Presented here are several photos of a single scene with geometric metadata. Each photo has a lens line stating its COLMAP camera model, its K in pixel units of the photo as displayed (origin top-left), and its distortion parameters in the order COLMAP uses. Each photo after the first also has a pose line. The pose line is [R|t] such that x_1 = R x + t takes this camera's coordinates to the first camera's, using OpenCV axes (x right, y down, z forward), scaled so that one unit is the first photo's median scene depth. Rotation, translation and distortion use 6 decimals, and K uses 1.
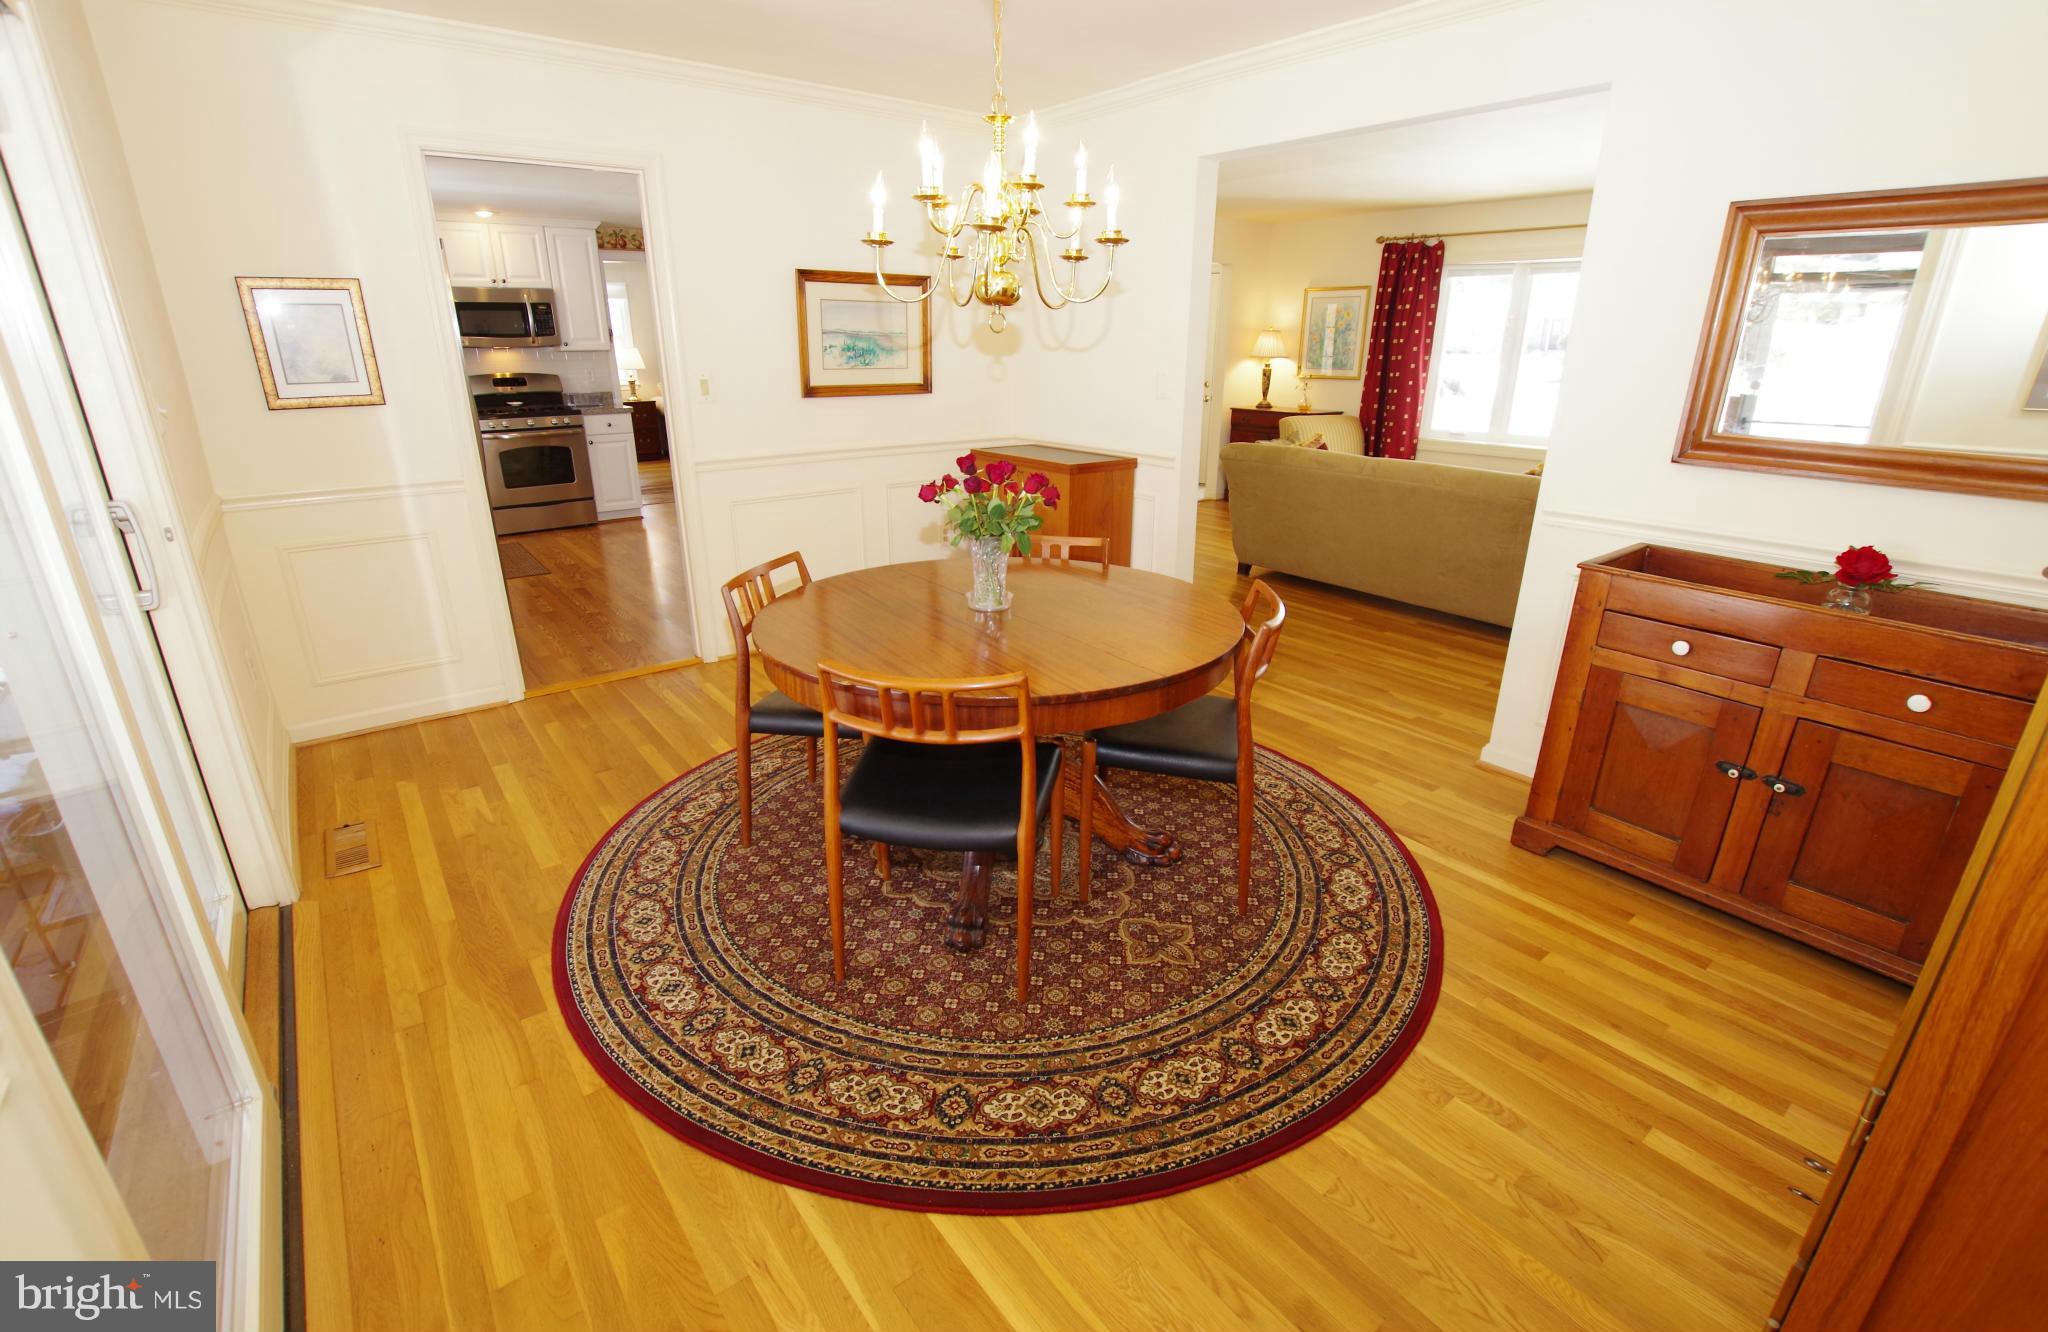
lens RADIAL K [[894.4, 0, 1024.0], [0, 894.4, 666.0], [0, 0, 1]] dist [0.000391, 0.000024]
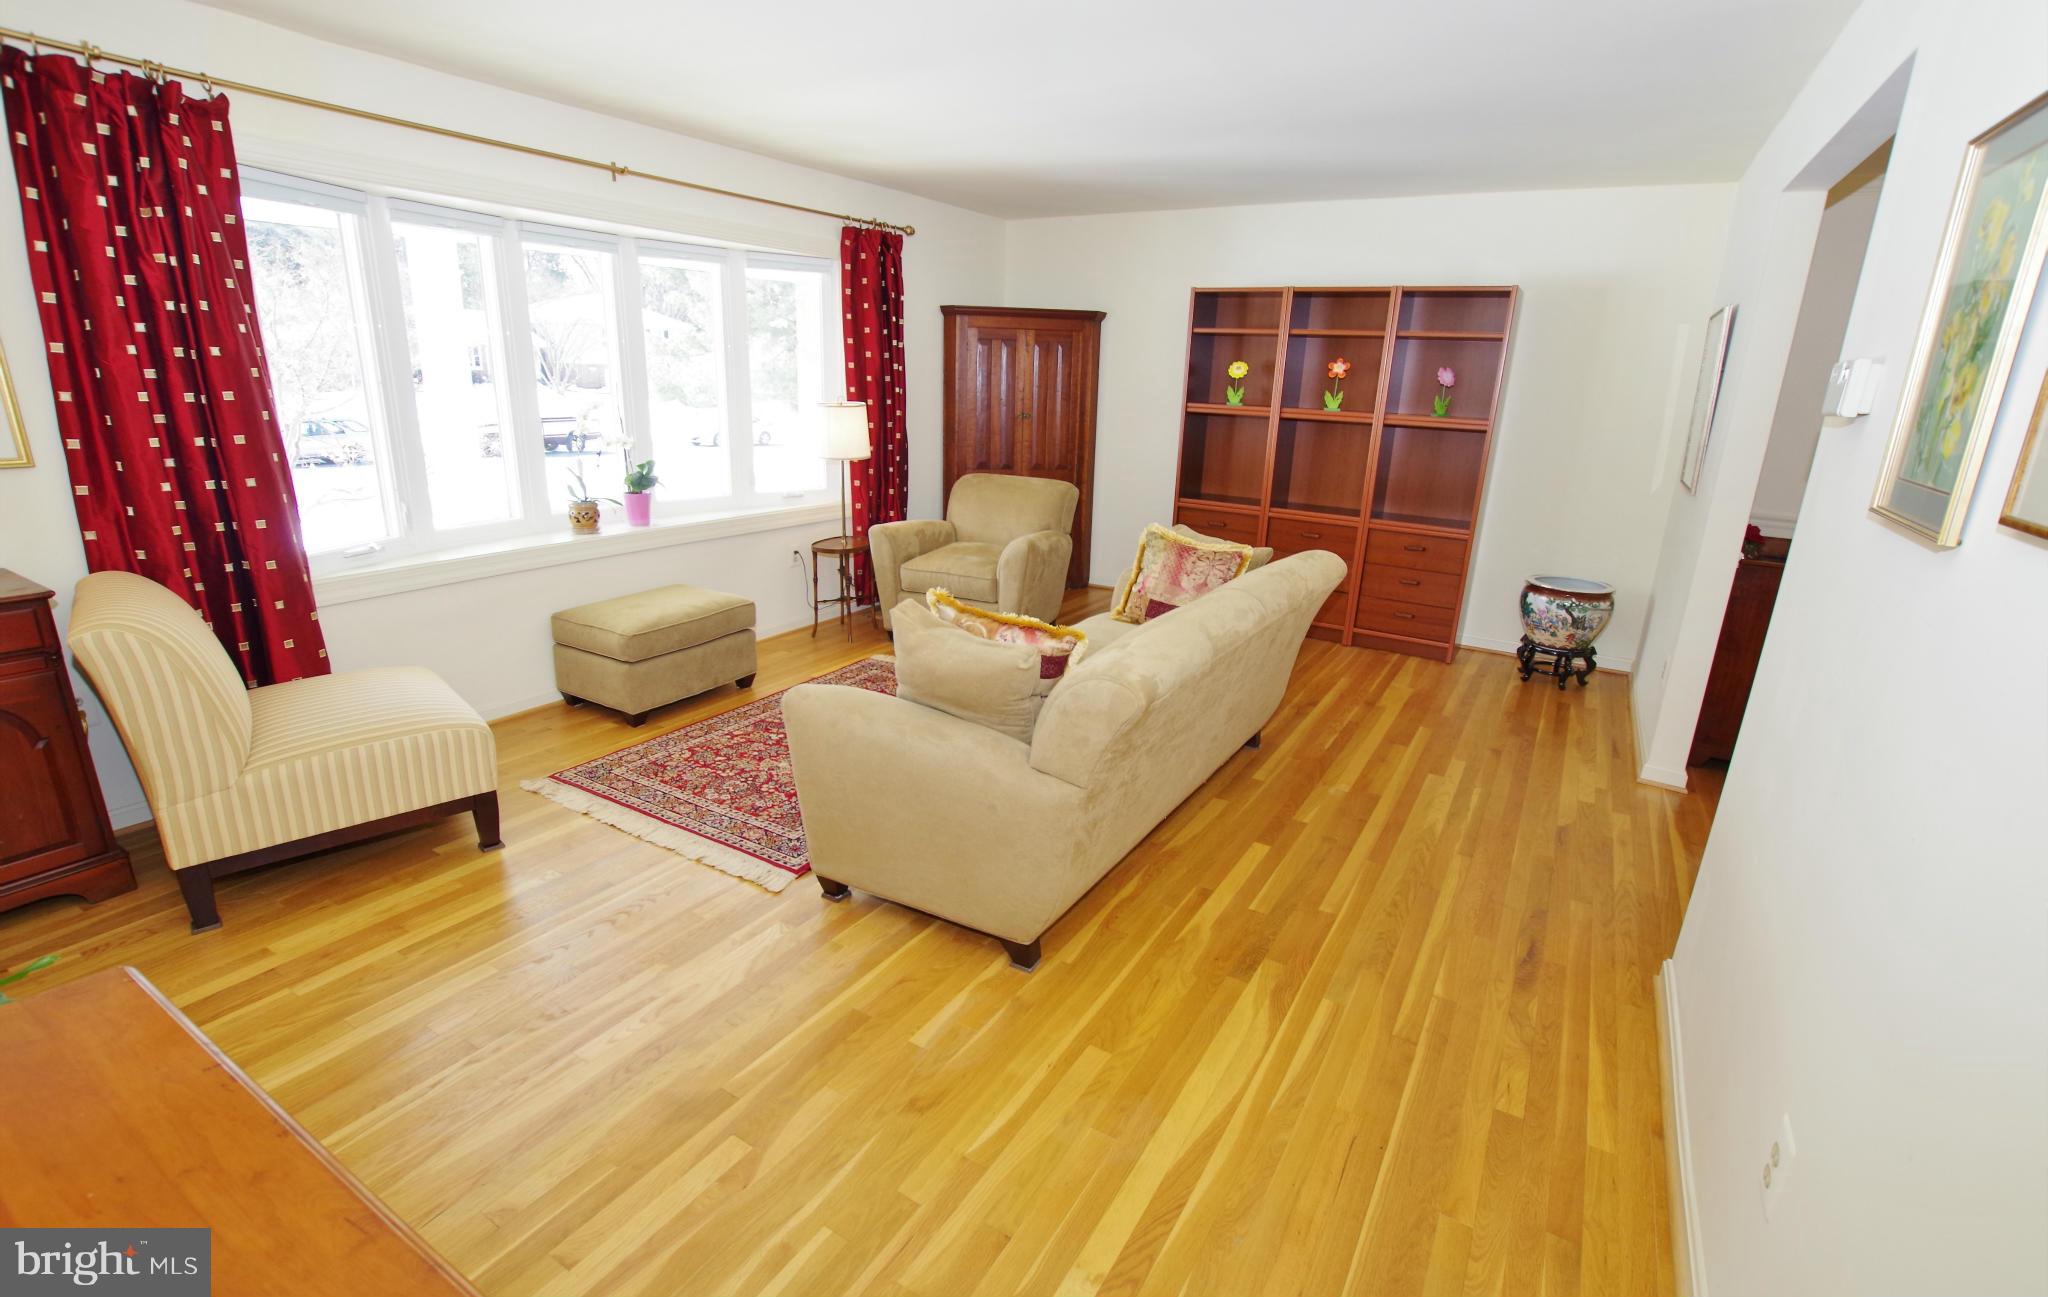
lens RADIAL K [[942.3, 0, 1024.0], [0, 942.3, 648.5], [0, 0, 1]] dist [-0.003682, -0.000399]
pose [[-0.351803, -0.277164, 0.894100, -0.094973], [0.291864, 0.875065, 0.386104, -0.428072], [-0.889410, 0.396788, -0.226957, 1.165485]]
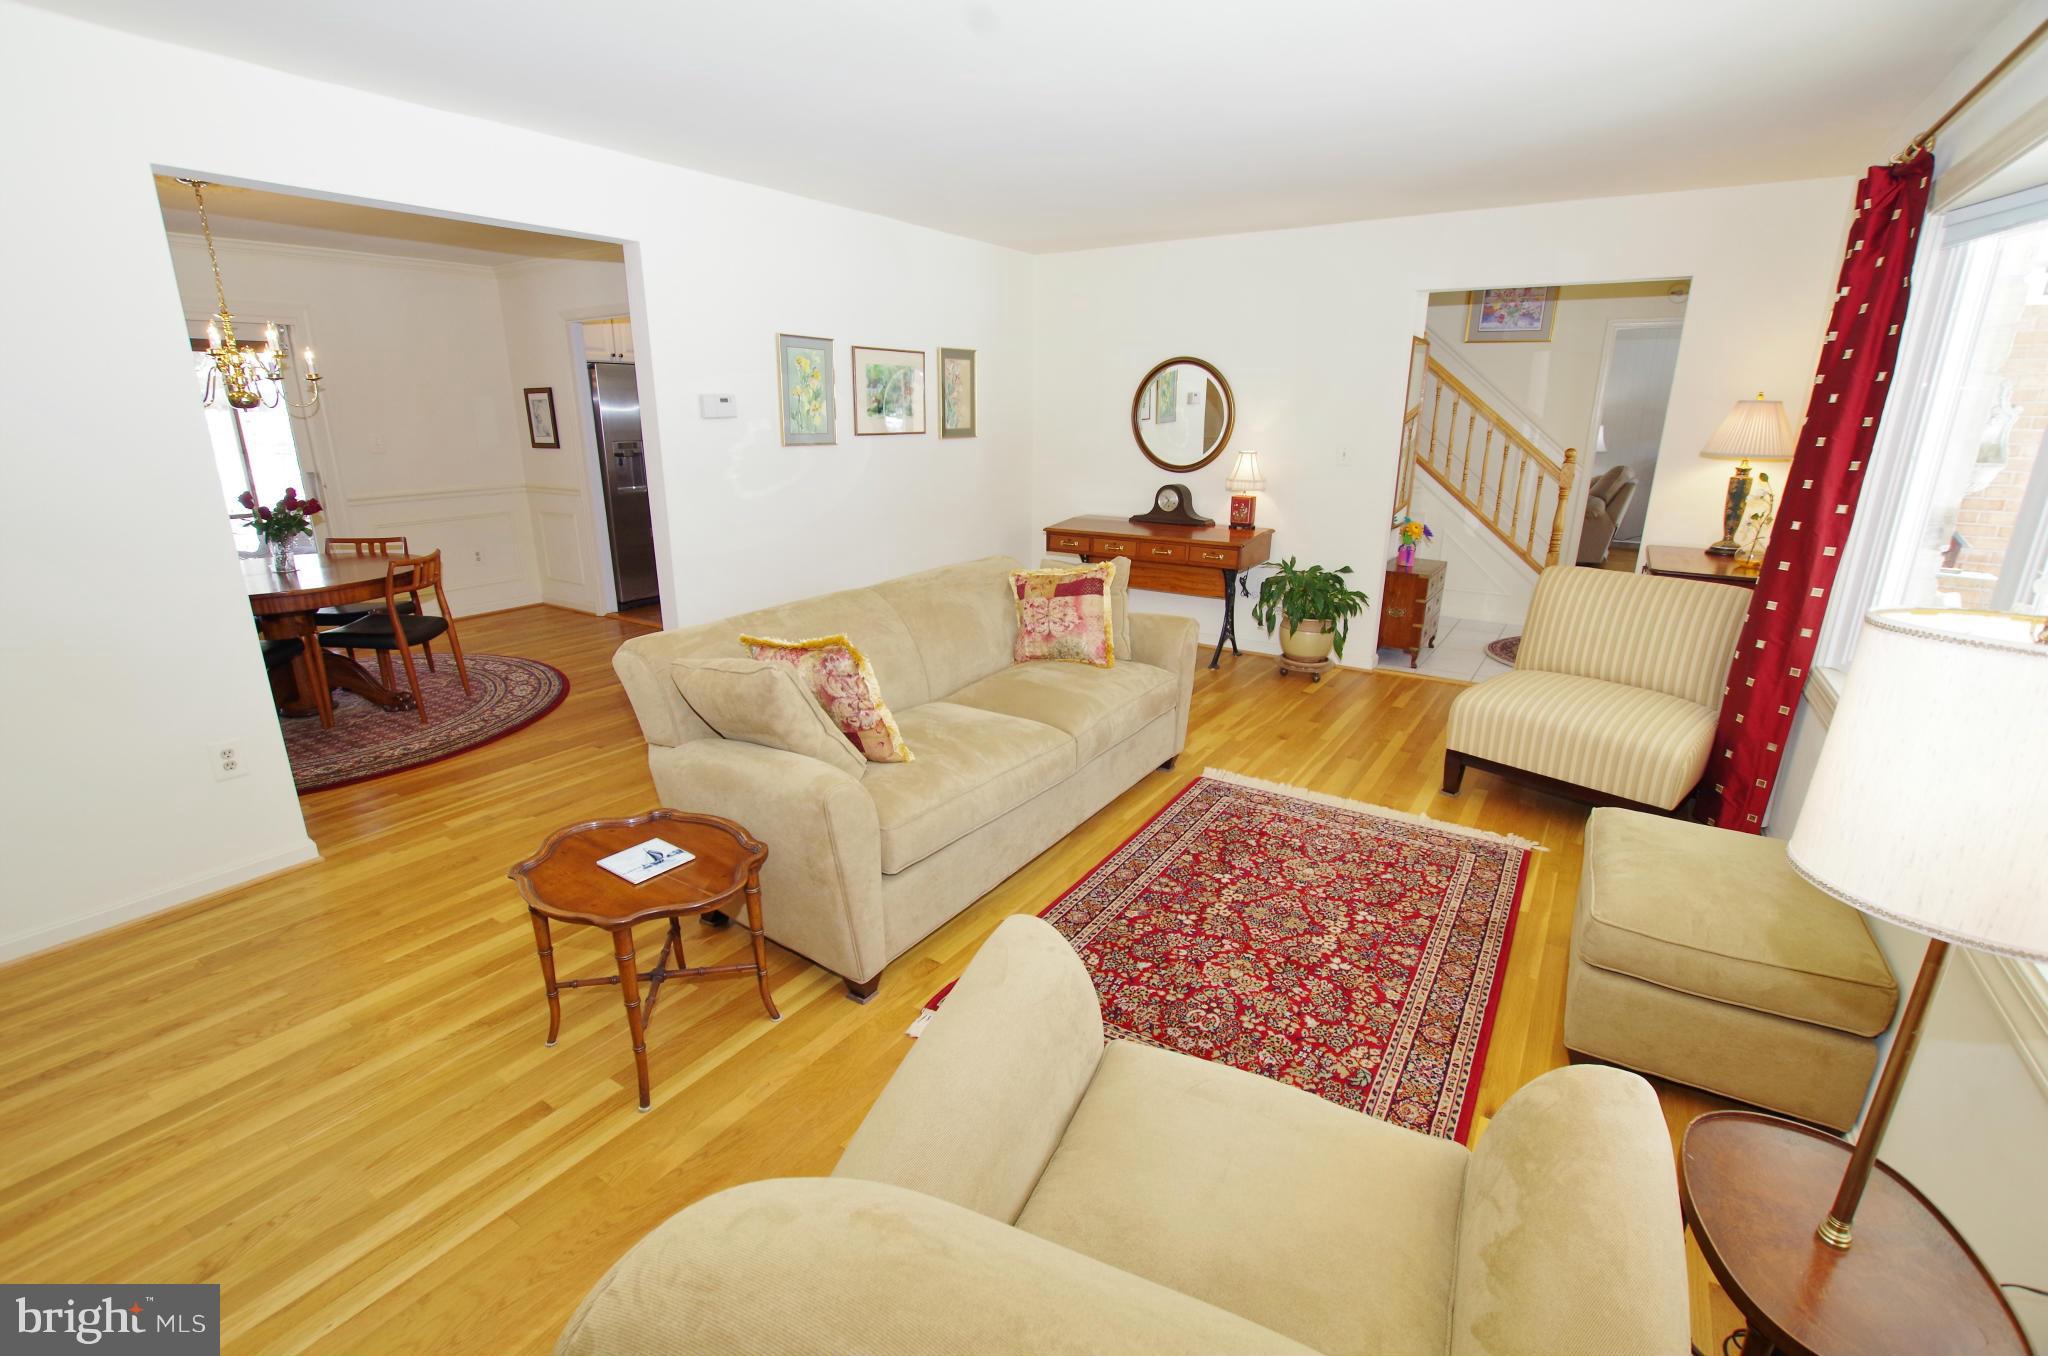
lens RADIAL K [[900.8, 0, 1013.5], [0, 900.8, 680.8], [0, 0, 1]] dist [-0.039551, 0.007995]
pose [[0.307090, 0.273439, -0.911552, 0.967117], [-0.329838, 0.929047, 0.167569, -0.288297], [0.892694, 0.249205, 0.375492, 0.794499]]
